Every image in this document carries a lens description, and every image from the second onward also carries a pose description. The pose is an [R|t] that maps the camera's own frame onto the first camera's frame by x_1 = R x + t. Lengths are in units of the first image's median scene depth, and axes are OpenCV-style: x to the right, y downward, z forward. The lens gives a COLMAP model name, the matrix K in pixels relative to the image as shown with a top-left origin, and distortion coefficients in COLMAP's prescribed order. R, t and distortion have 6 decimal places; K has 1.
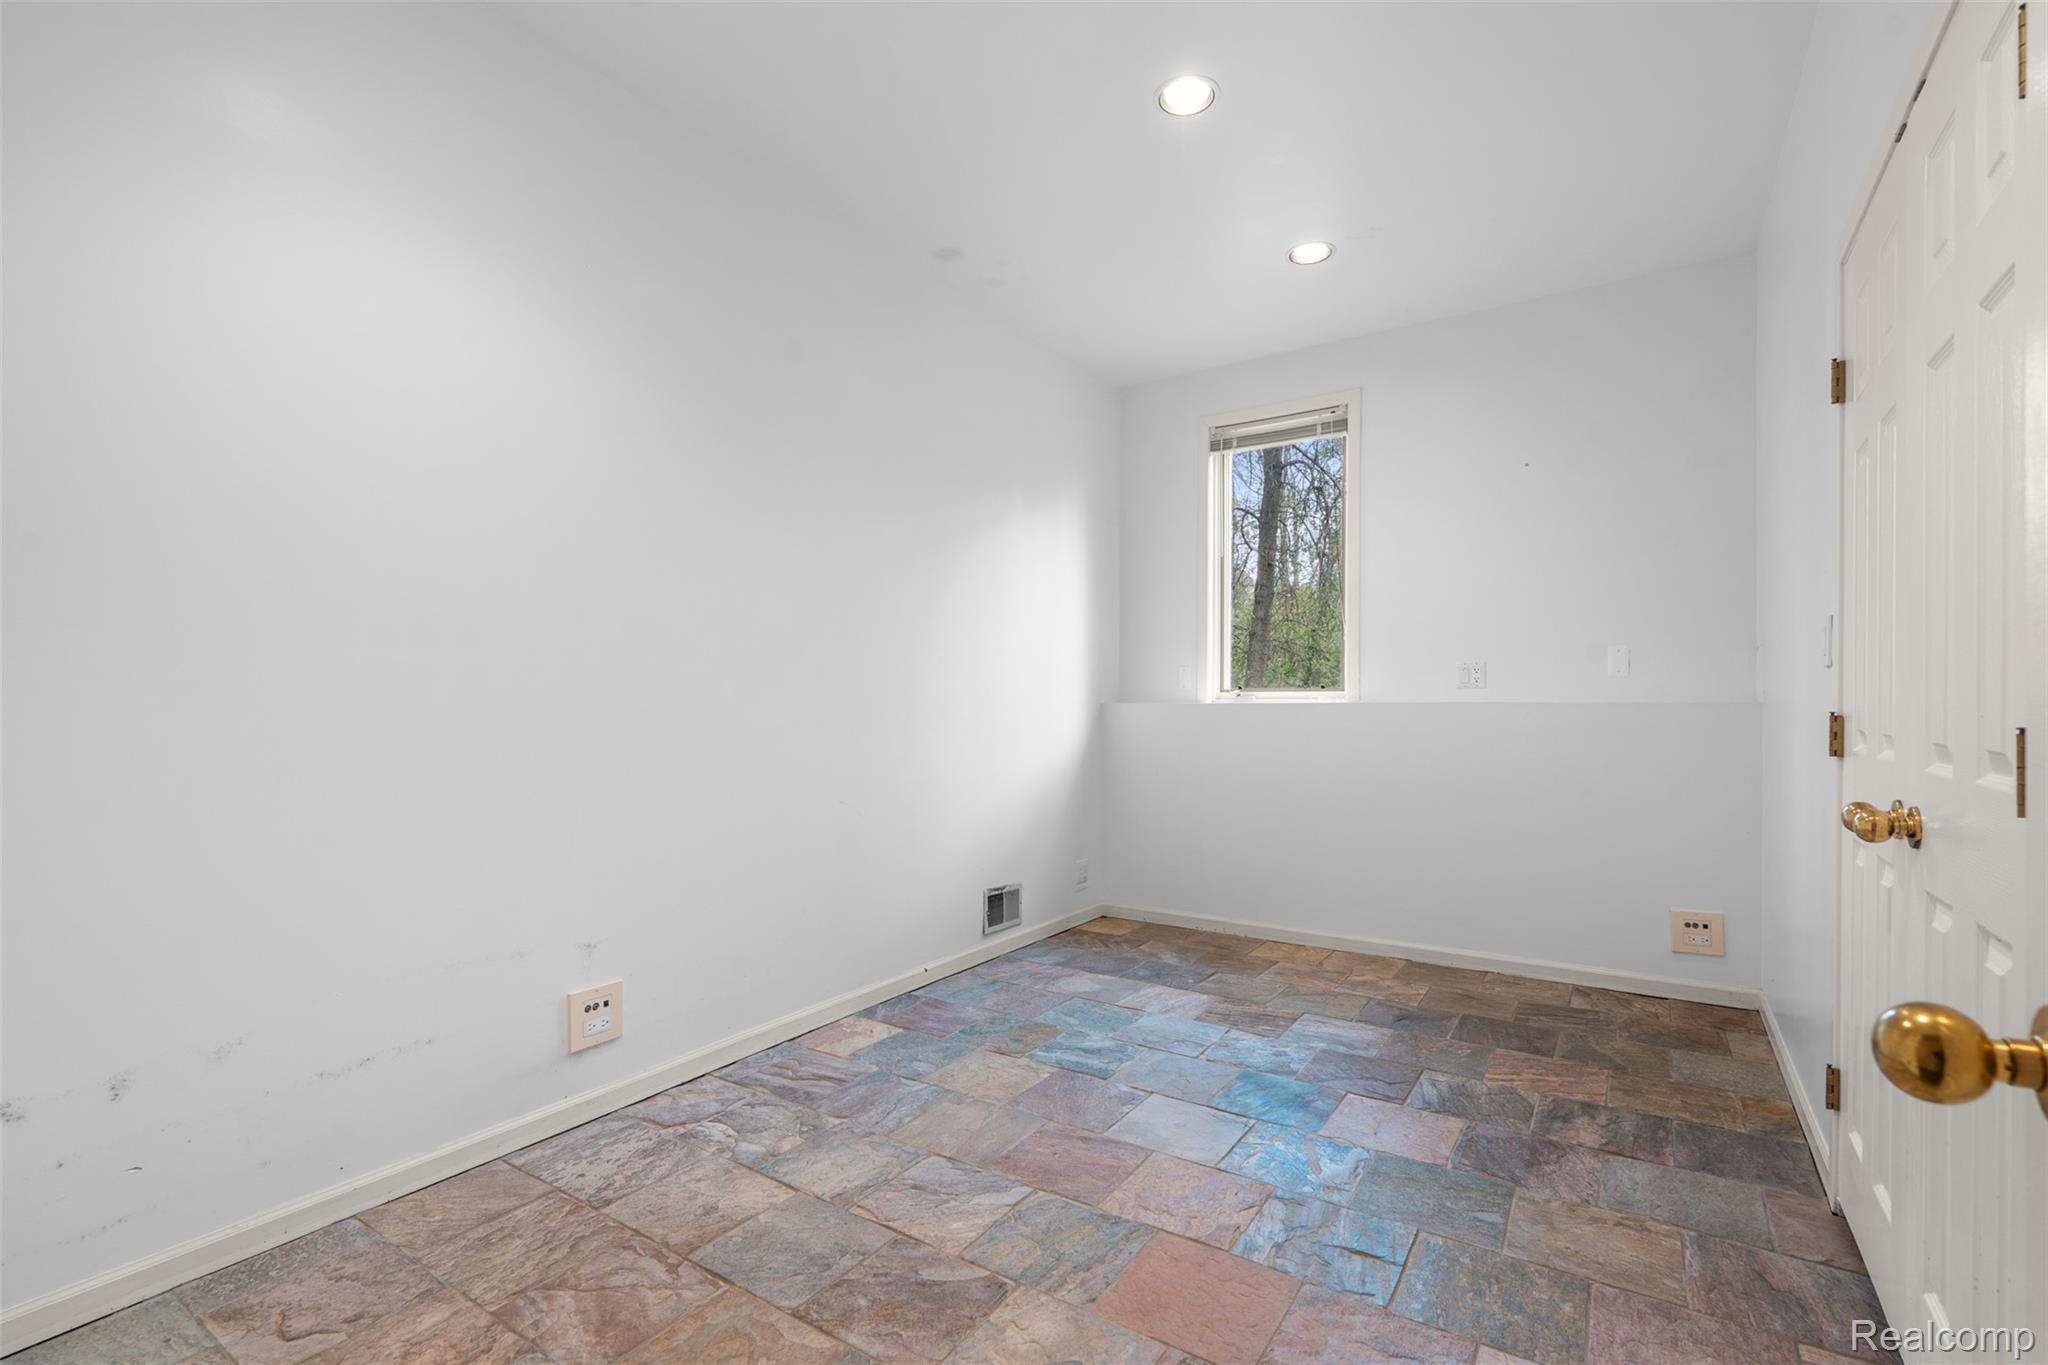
lens RADIAL K [[897.5, 0, 1001.3], [0, 897.5, 694.4], [0, 0, 1]] dist [-0.003761, 0.000034]
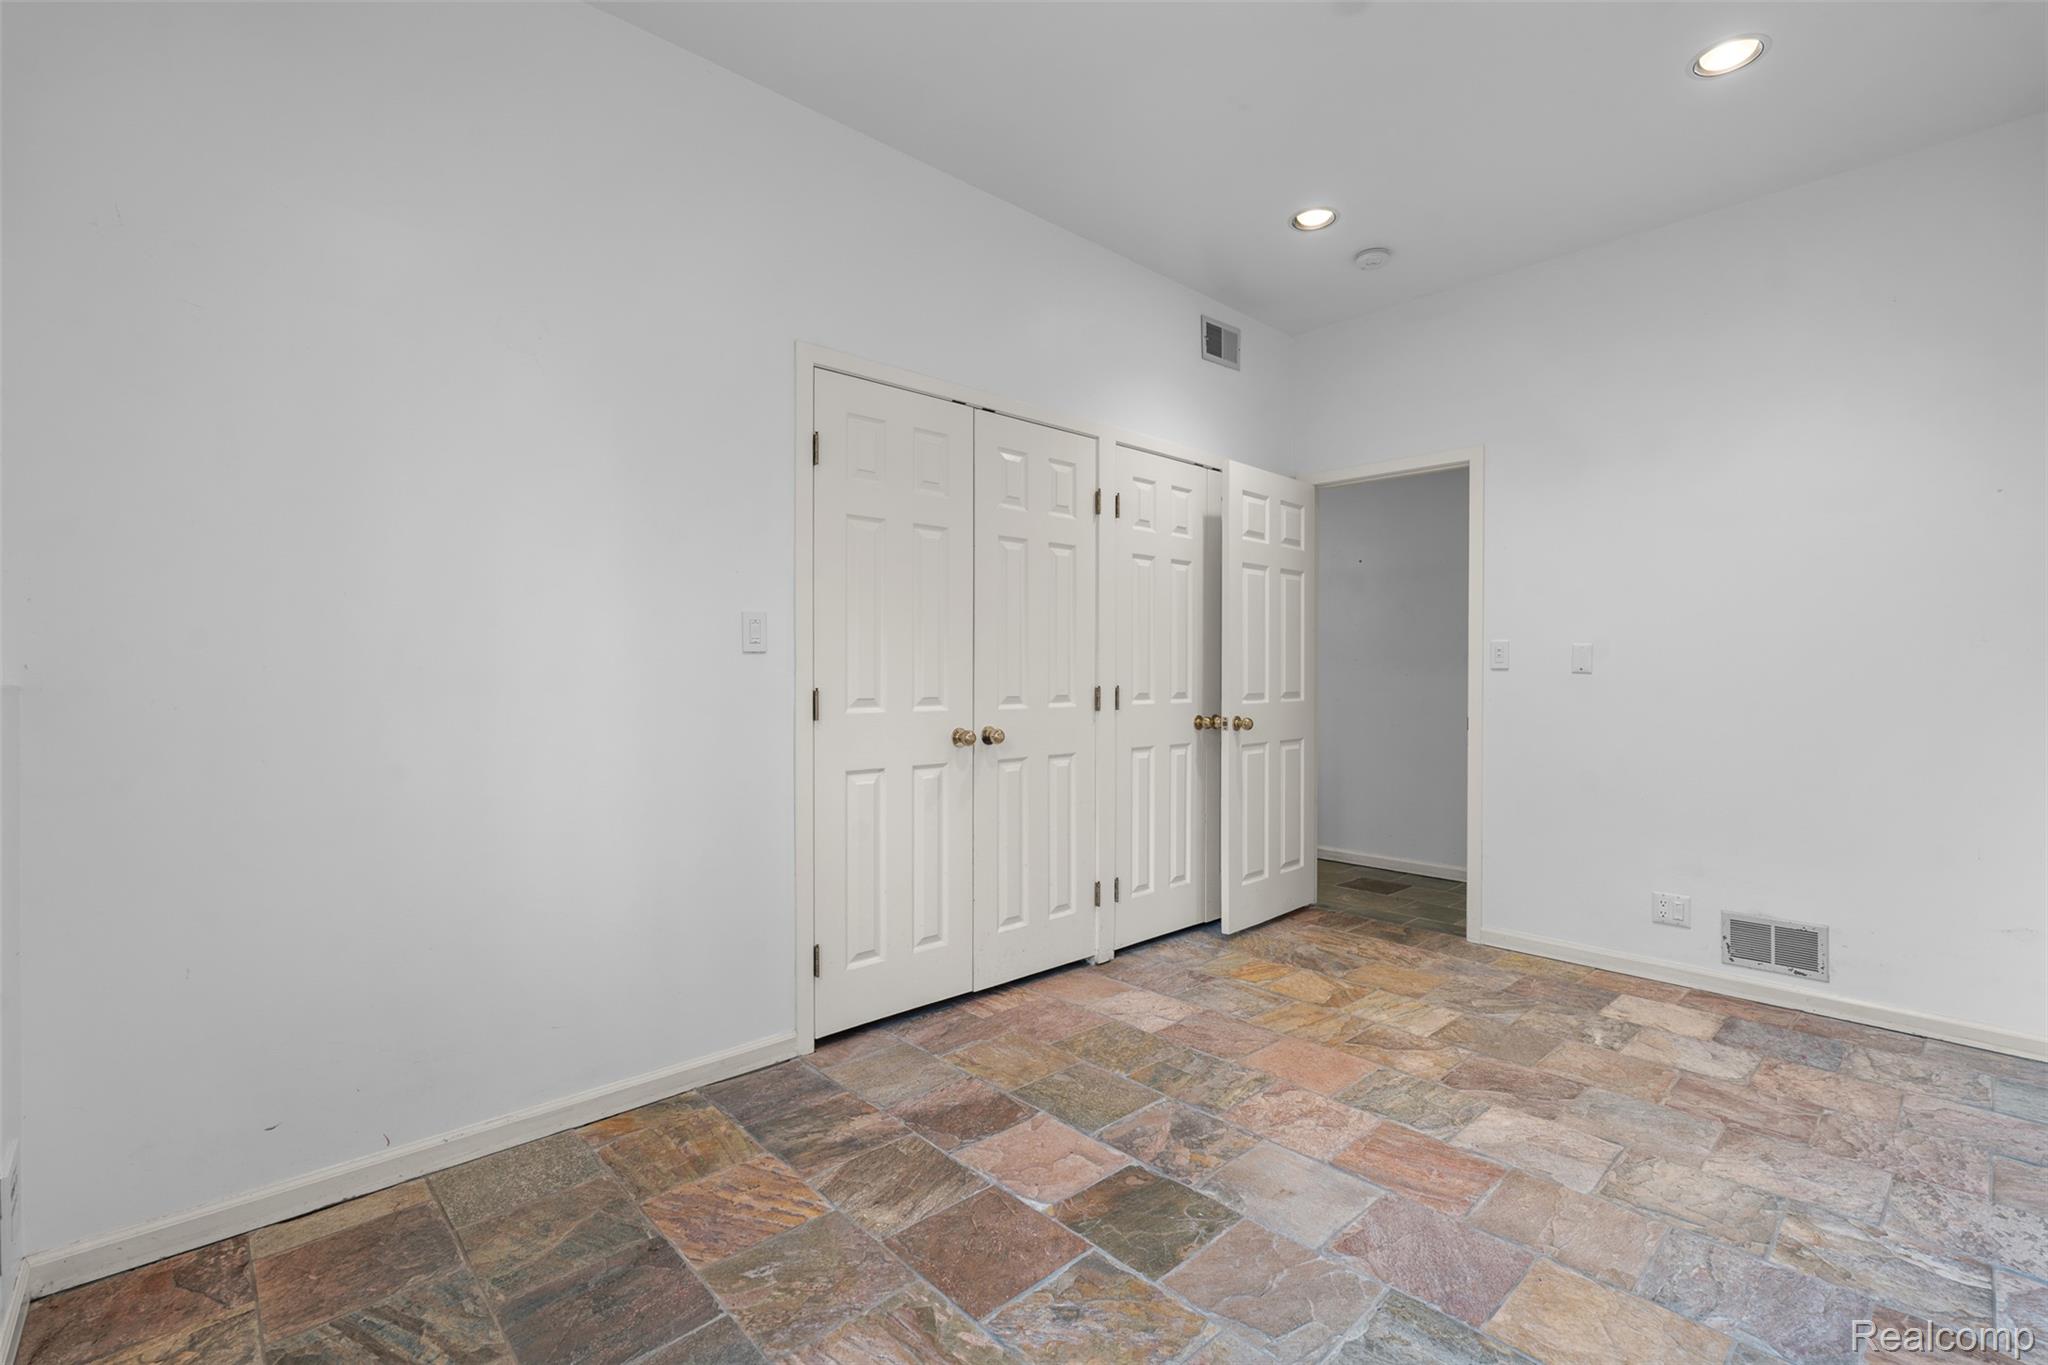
lens RADIAL K [[899.7, 0, 1024.0], [0, 899.7, 682.5], [0, 0, 1]] dist [-0.000415, 0.000288]
pose [[-0.977277, -0.002879, 0.211948, 0.274133], [-0.002033, 0.999989, 0.004210, 0.003557], [-0.211957, 0.003684, -0.977272, 1.939880]]
